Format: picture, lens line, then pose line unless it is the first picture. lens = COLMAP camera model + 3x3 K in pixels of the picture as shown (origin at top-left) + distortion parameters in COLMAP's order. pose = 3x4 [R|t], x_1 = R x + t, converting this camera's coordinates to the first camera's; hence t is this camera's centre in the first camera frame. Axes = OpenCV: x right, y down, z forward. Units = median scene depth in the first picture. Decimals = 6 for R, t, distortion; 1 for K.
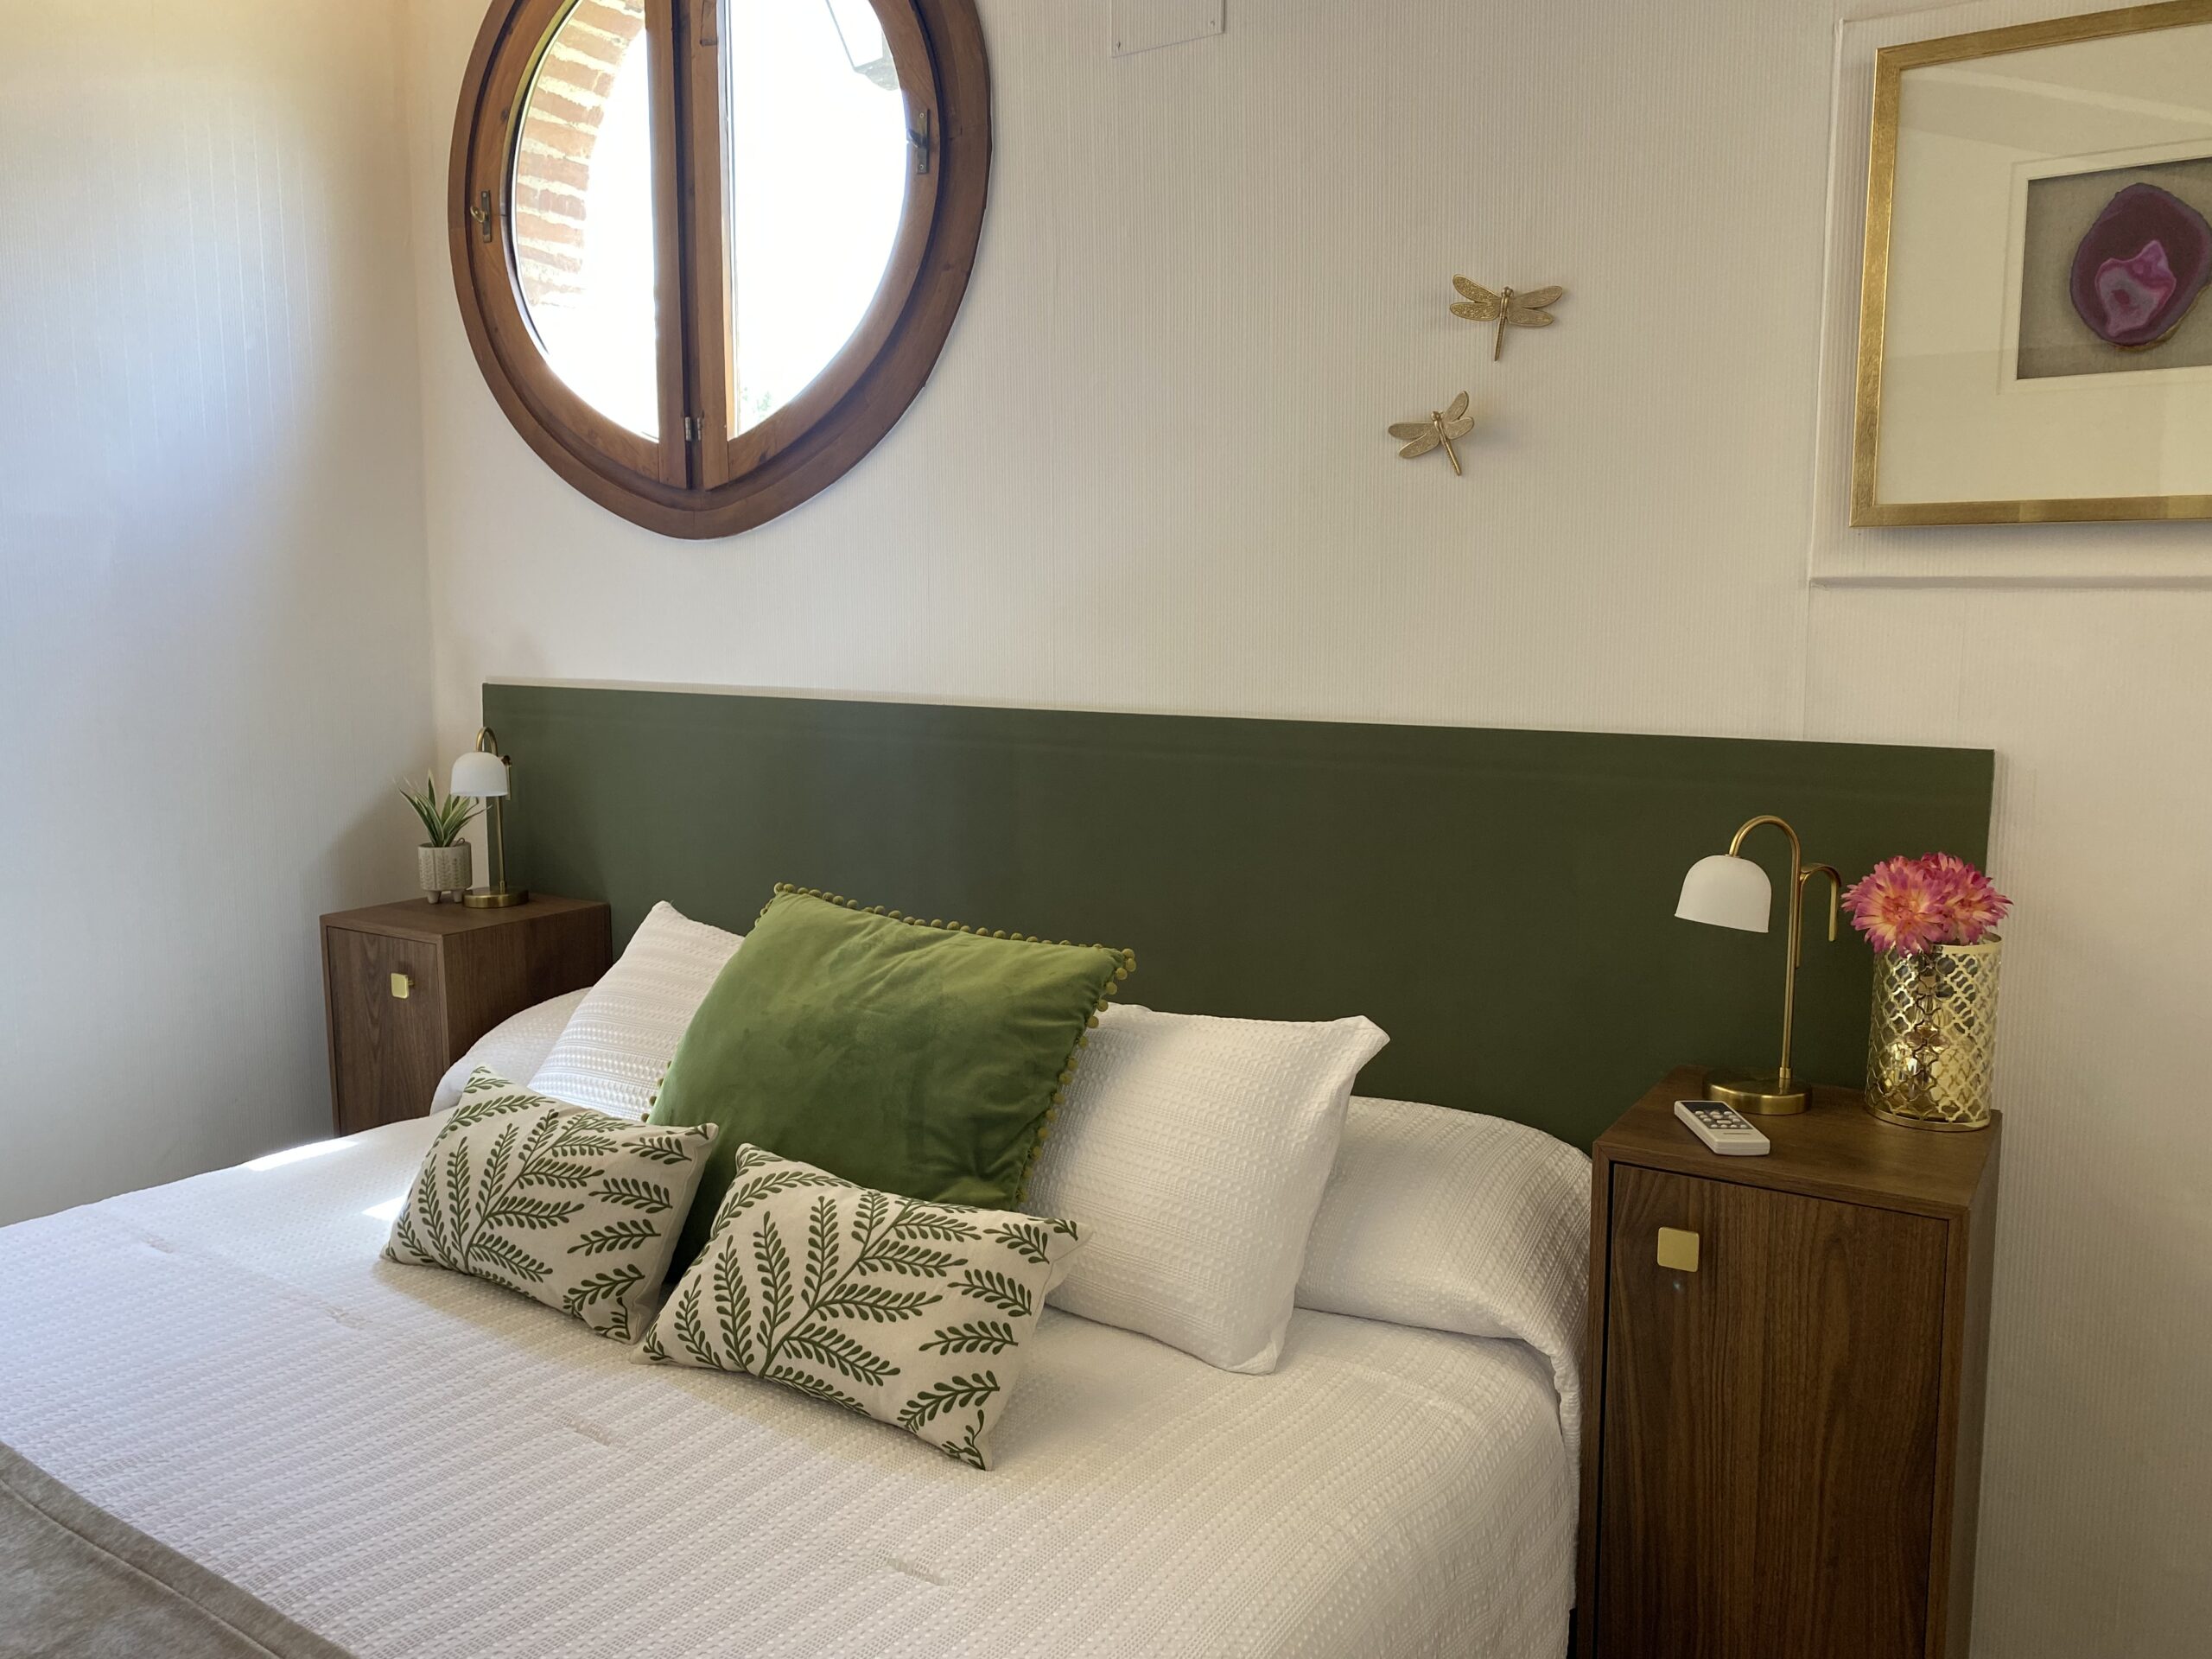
lens RADIAL K [[1715.0, 0, 1106.0], [0, 1715.0, 829.5], [0, 0, 1]] dist [-0.001237, -0.001128]
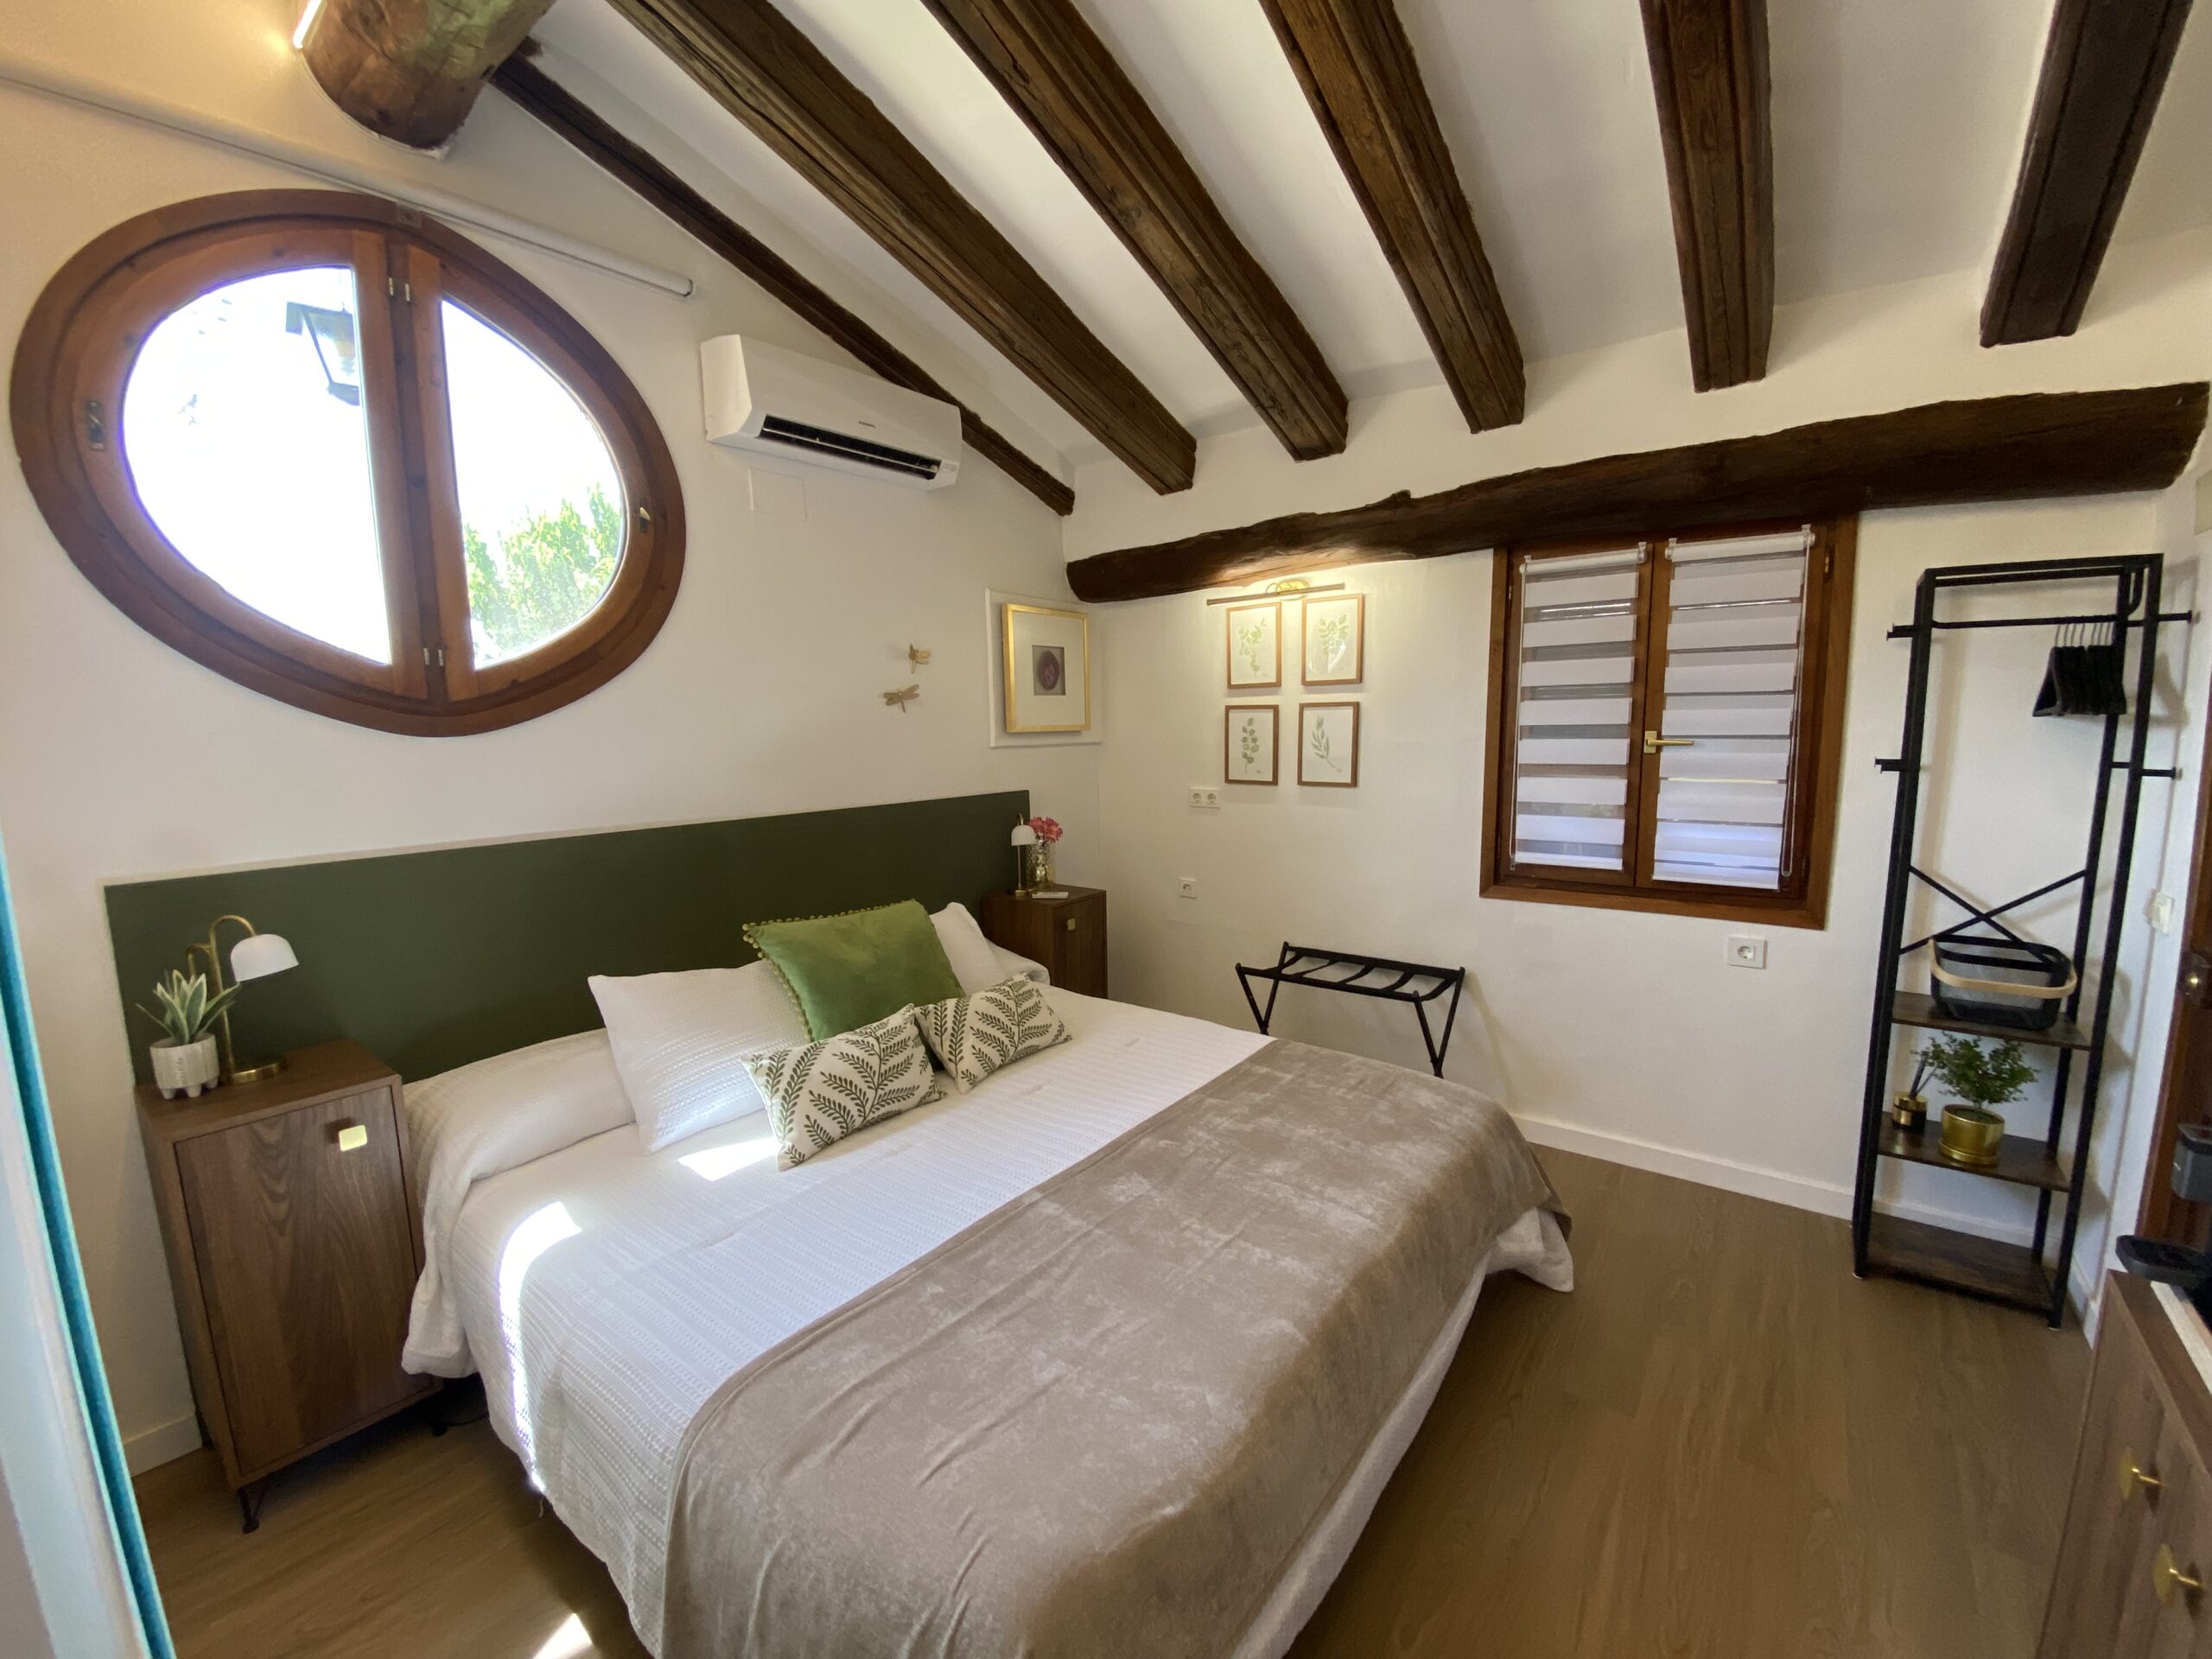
lens RADIAL K [[900.1, 0, 1105.0], [0, 900.1, 839.4], [0, 0, 1]] dist [0.066104, -0.049438]
pose [[0.083608, -0.143440, 0.986121, -1.271508], [0.137219, 0.981816, 0.131180, -0.153306], [-0.987006, 0.124347, 0.101770, 0.557085]]
